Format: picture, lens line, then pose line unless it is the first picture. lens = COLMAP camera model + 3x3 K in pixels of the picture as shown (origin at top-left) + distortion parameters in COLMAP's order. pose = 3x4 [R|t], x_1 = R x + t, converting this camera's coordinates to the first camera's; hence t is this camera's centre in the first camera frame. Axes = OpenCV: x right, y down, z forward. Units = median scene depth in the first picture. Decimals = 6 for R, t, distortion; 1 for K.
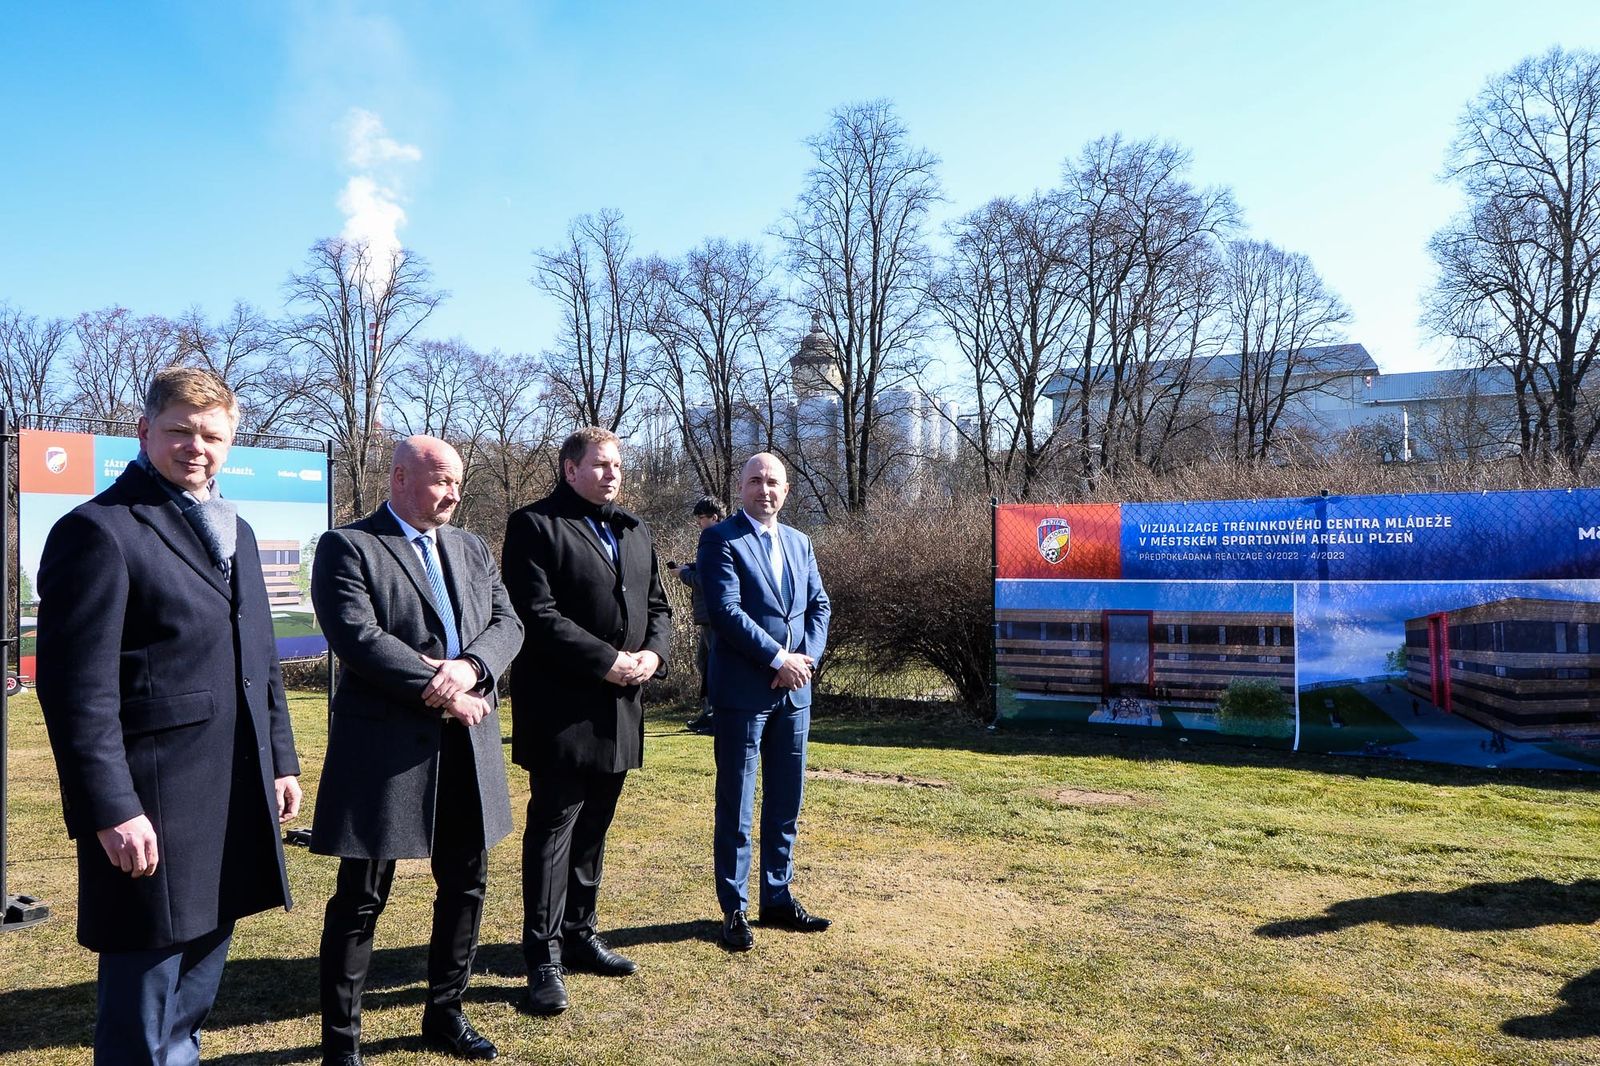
lens RADIAL K [[1095.7, 0, 800.0], [0, 1095.7, 533.0], [0, 0, 1]] dist [-0.032159, 0.000070]
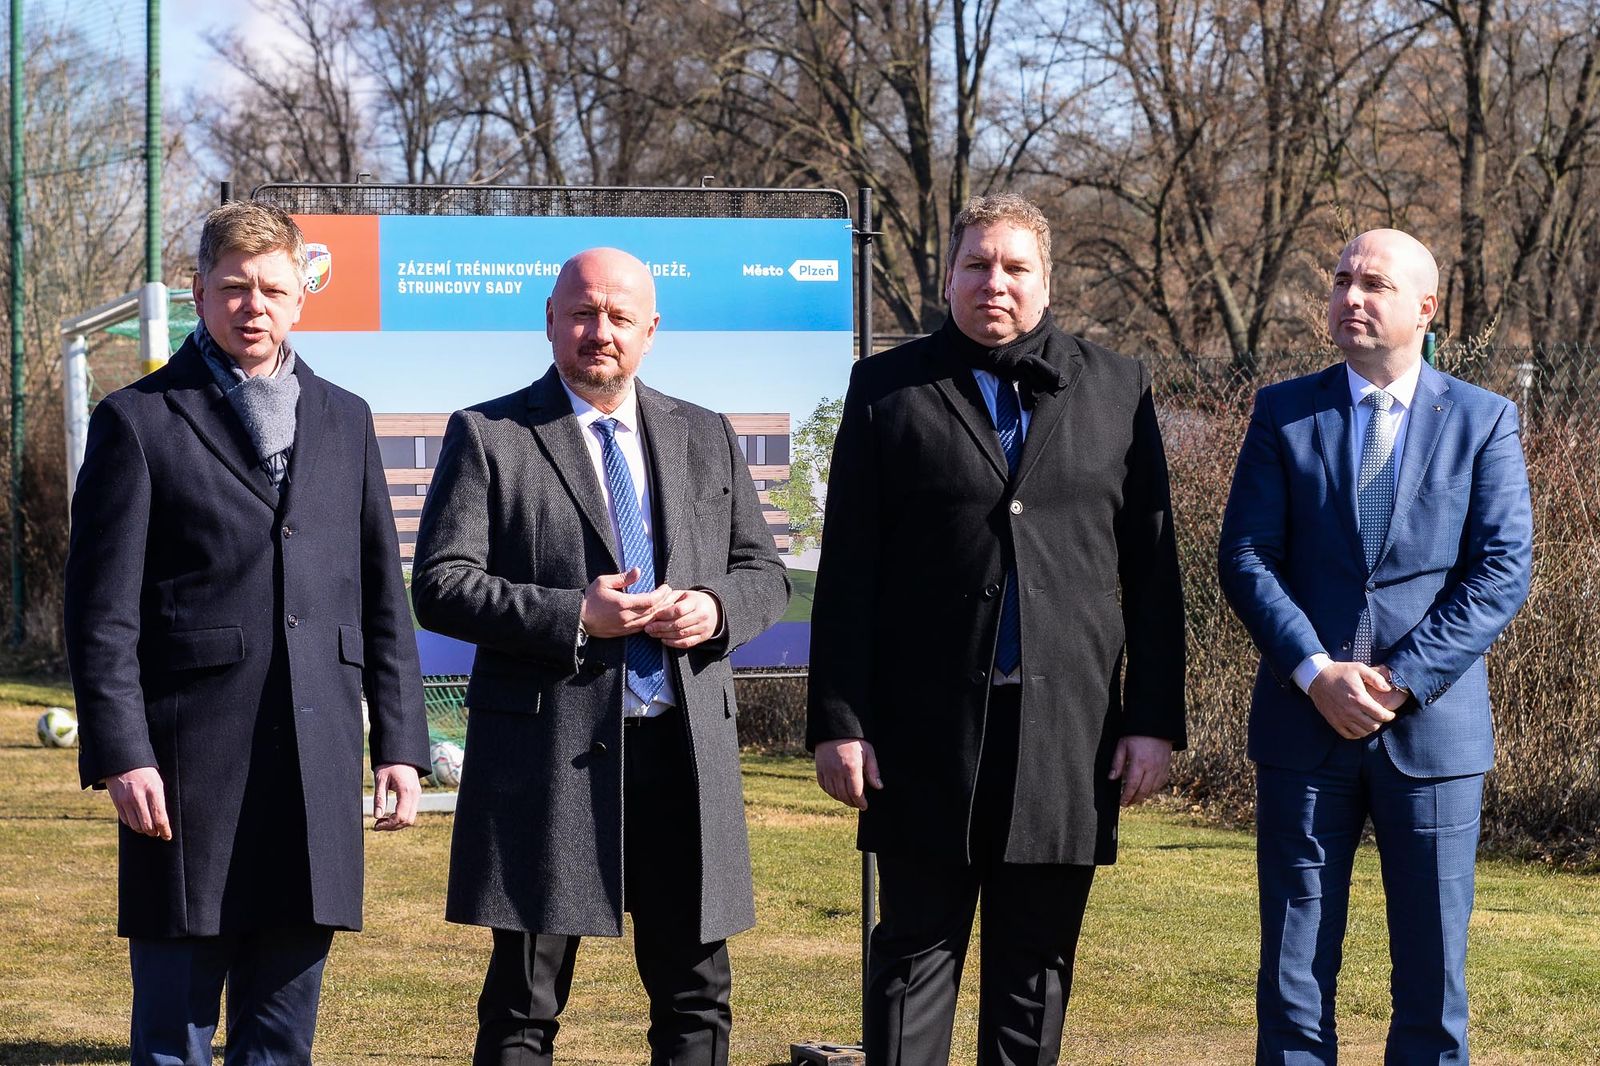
lens RADIAL K [[4891.6, 0, 800.0], [0, 4891.6, 533.0], [0, 0, 1]] dist [-1.277415, -0.747002]
pose [[0.802980, 0.016237, -0.595785, 1.675859], [0.006664, 0.999322, 0.036216, -0.040258], [0.595969, -0.033052, 0.802327, -1.389960]]
